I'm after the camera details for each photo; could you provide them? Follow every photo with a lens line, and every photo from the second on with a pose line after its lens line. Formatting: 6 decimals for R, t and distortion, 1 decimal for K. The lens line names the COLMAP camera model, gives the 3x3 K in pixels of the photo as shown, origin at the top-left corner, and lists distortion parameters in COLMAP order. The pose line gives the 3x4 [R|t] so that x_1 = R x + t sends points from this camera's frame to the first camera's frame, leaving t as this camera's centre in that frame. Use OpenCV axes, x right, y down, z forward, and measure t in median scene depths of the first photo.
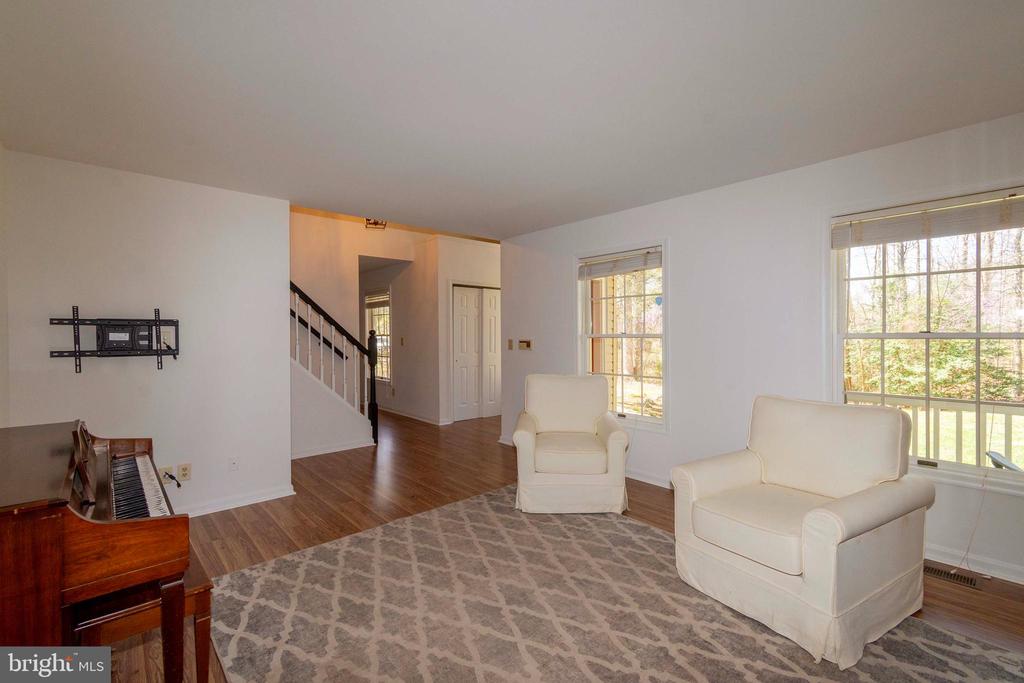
lens RADIAL K [[453.3, 0, 515.5], [0, 453.3, 342.5], [0, 0, 1]] dist [0.004406, 0.000058]
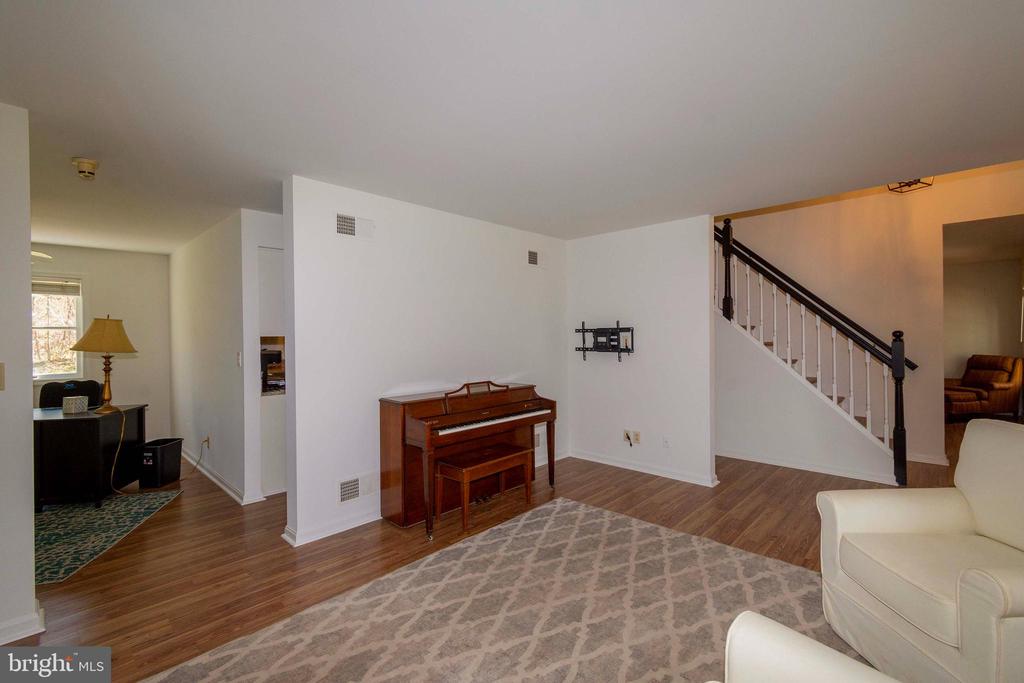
lens RADIAL K [[453.3, 0, 509.8], [0, 453.3, 335.2], [0, 0, 1]] dist [0.004406, 0.000058]
pose [[0.074715, 0.005885, -0.997188, 0.773967], [-0.010003, 0.999937, 0.005152, -0.036128], [0.997155, 0.009590, 0.074769, 0.628697]]
